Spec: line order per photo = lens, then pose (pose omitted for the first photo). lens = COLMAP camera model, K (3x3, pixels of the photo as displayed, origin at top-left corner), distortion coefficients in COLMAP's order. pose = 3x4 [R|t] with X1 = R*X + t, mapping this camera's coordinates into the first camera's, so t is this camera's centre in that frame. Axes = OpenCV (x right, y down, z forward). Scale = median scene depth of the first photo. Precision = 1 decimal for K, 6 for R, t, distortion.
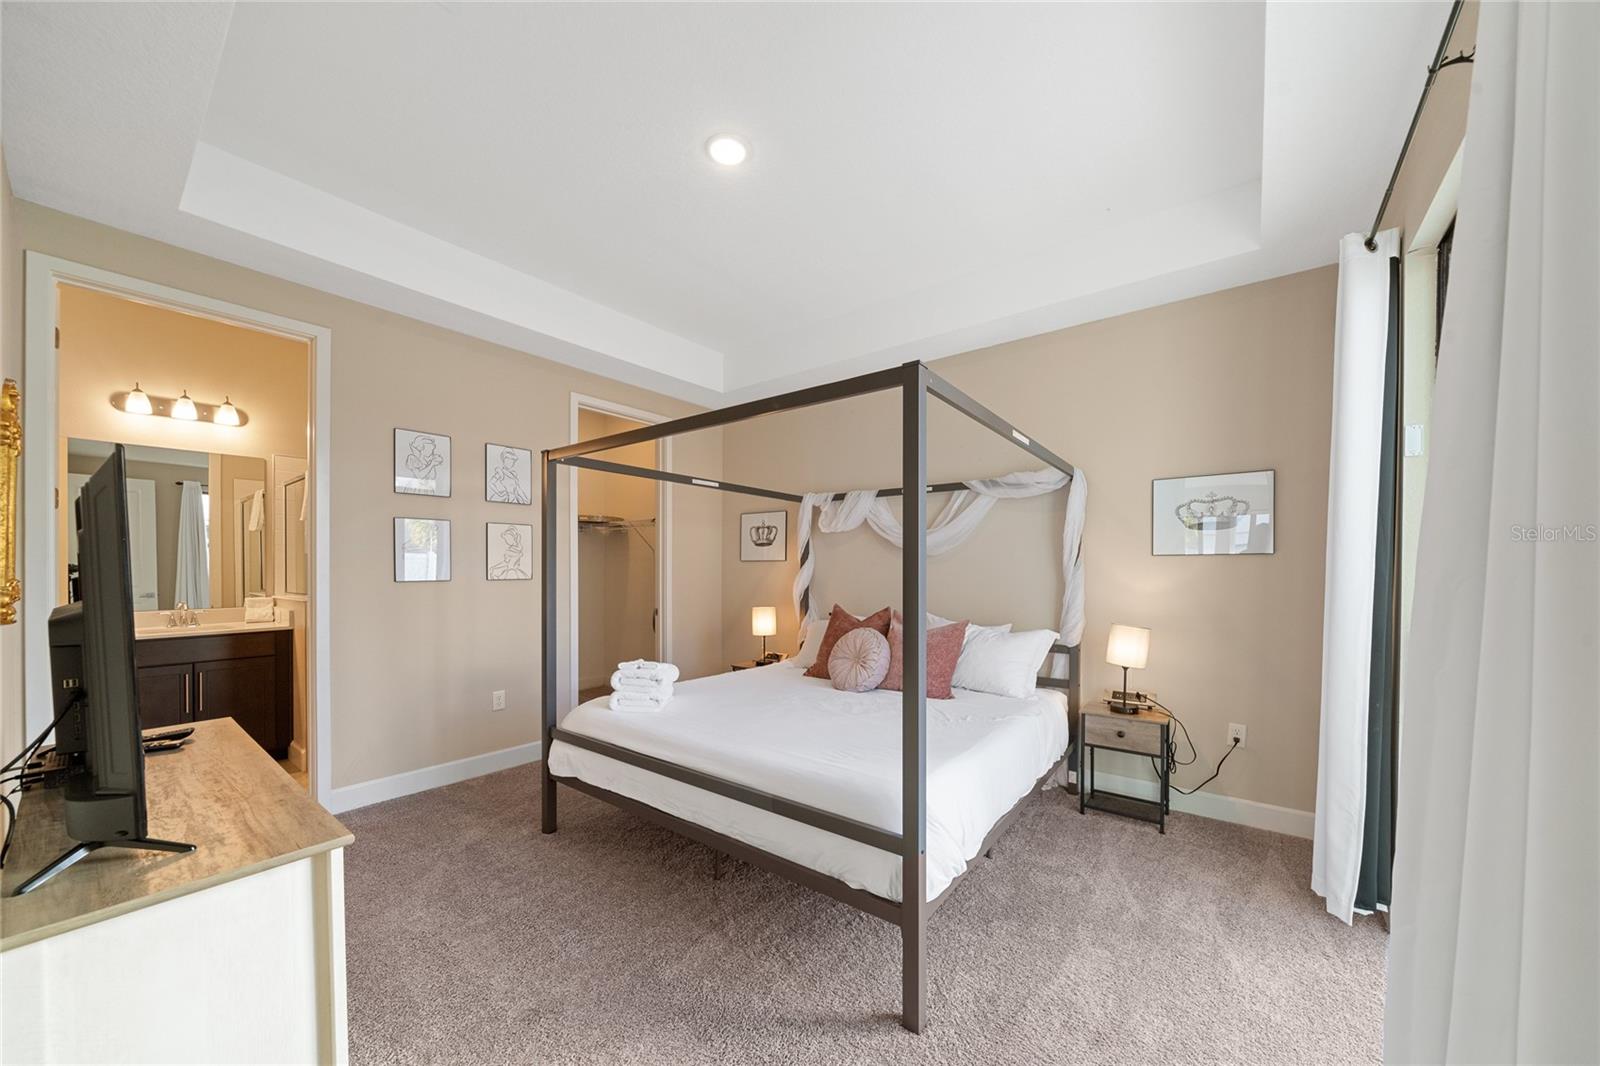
lens RADIAL K [[569.1, 0, 800.3], [0, 569.1, 571.9], [0, 0, 1]] dist [-0.001916, -0.000253]
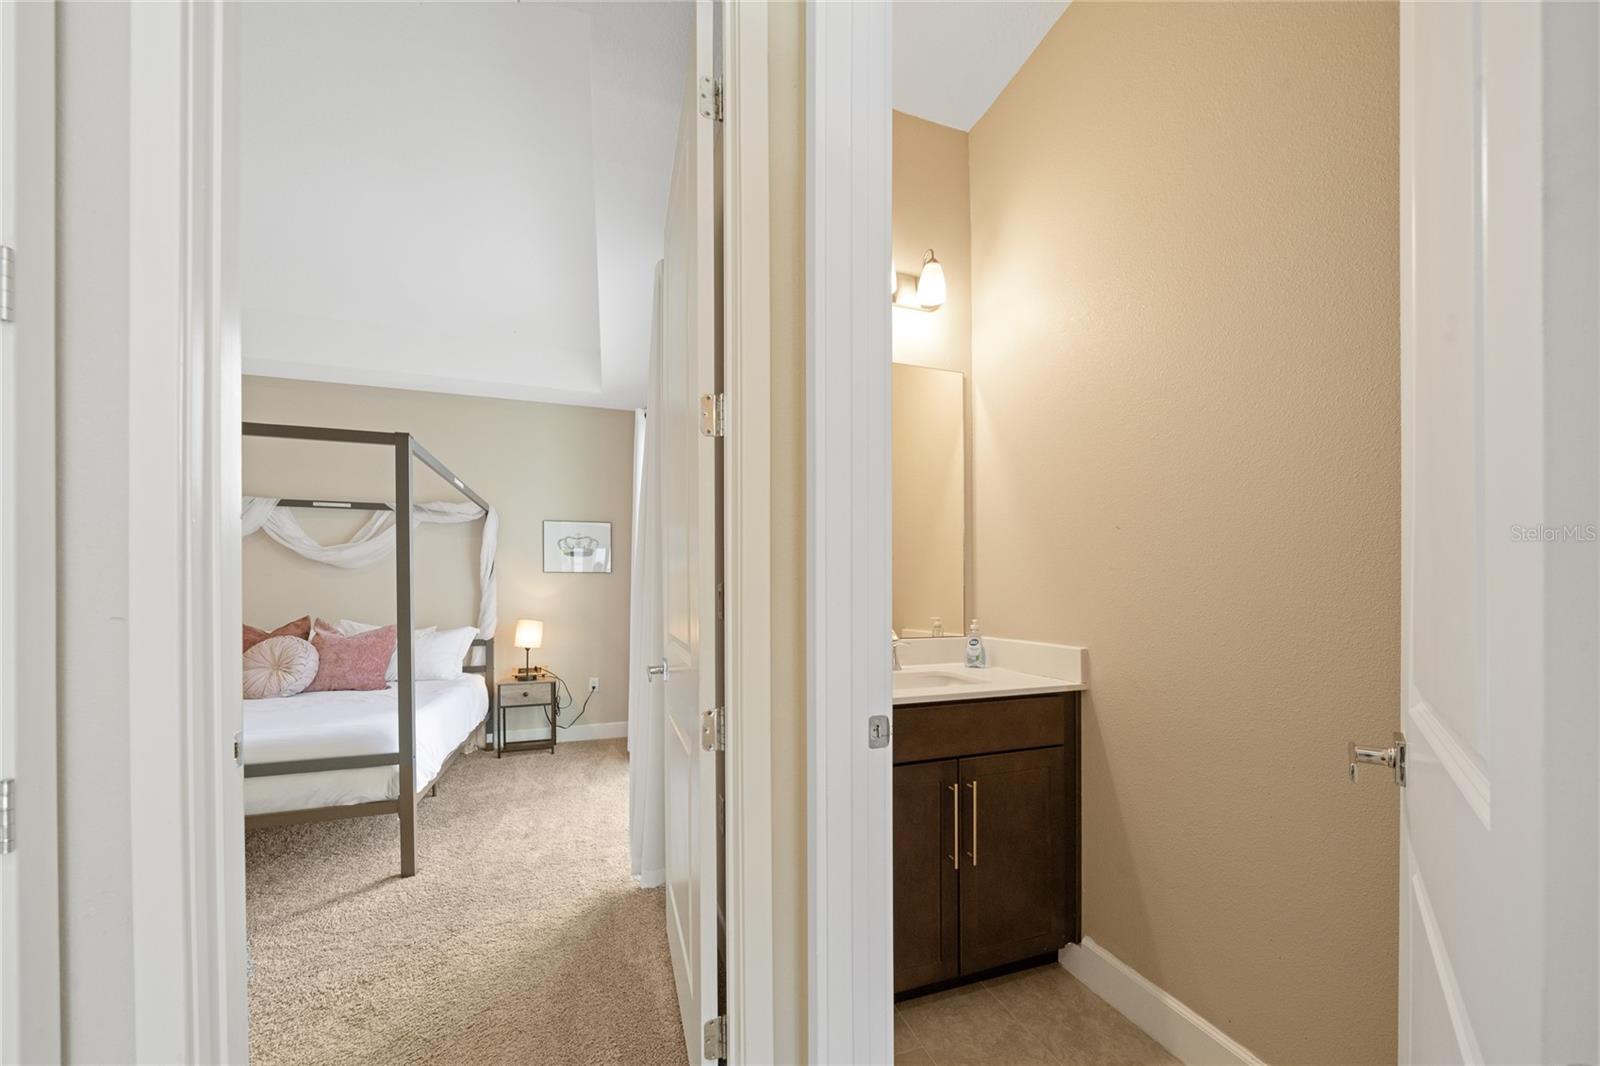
lens RADIAL K [[573.9, 0, 800.6], [0, 573.9, 597.2], [0, 0, 1]] dist [-0.001424, -0.000084]
pose [[0.546404, -0.008894, 0.837474, -0.257339], [0.008671, 0.999950, 0.004962, 0.033735], [-0.837477, 0.004550, 0.546454, -0.361067]]
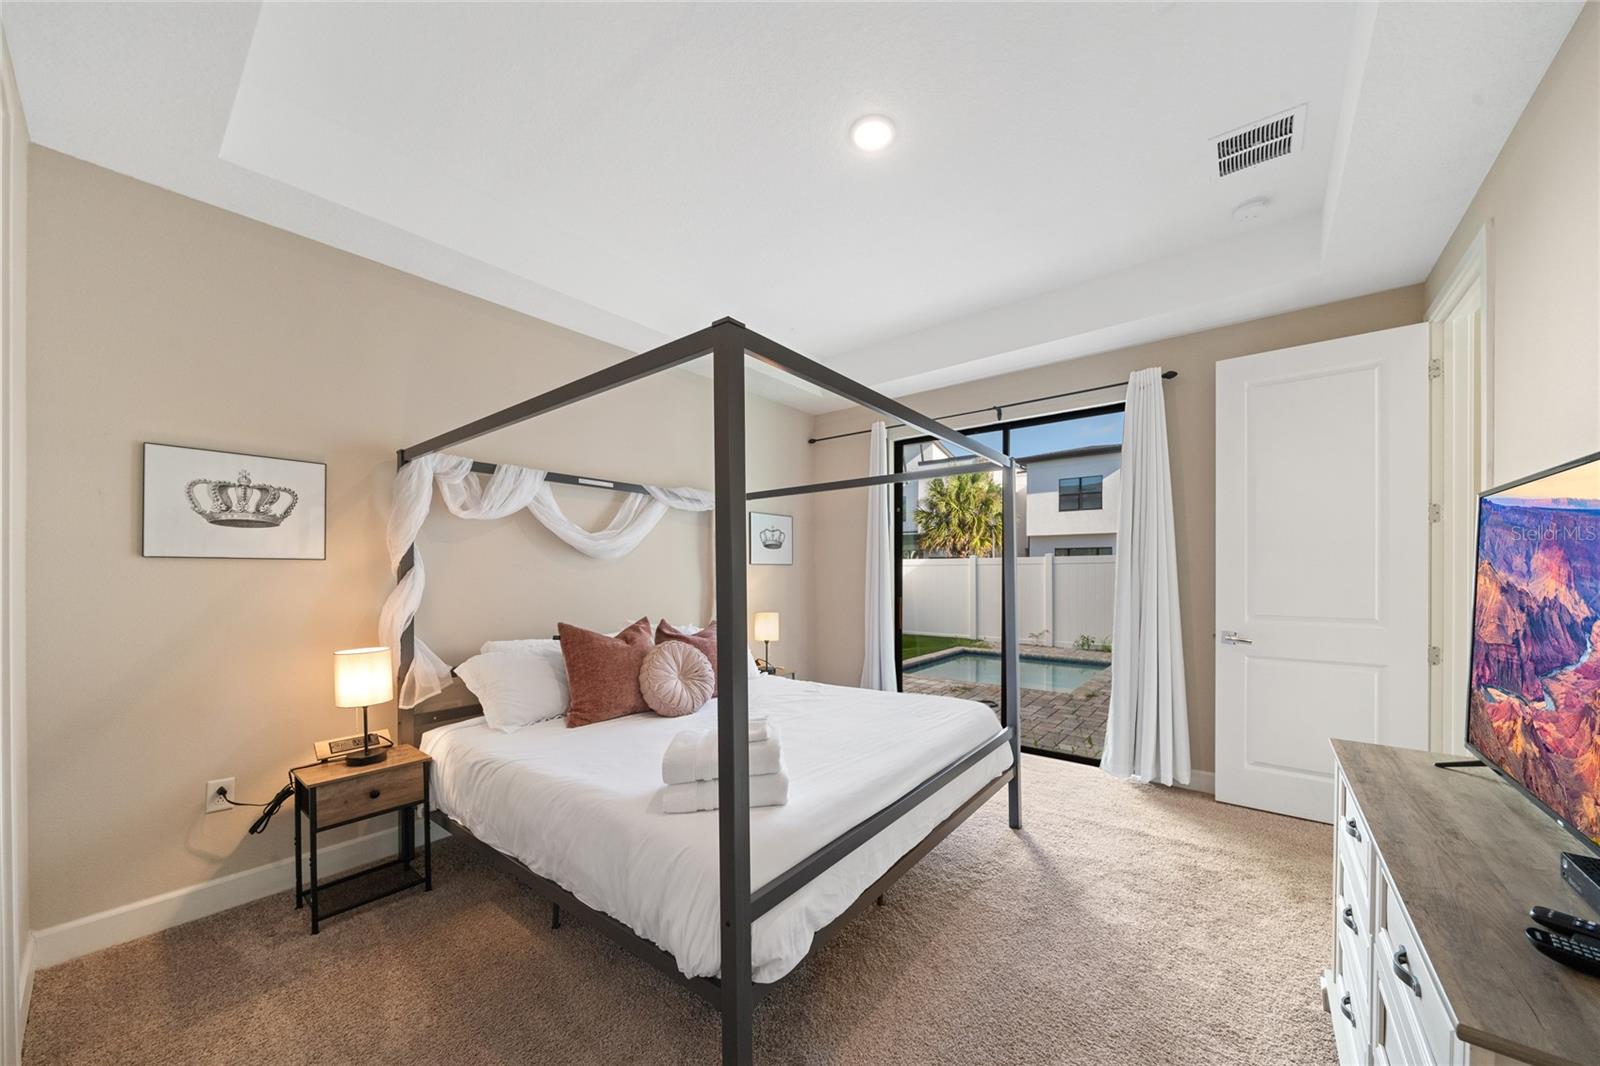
lens RADIAL K [[569.1, 0, 800.3], [0, 569.1, 571.9], [0, 0, 1]] dist [-0.001916, -0.000253]
pose [[0.012703, -0.001515, 0.999918, -0.833266], [0.005212, 0.999985, 0.001449, -0.010373], [-0.999906, 0.005193, 0.012710, 0.853298]]
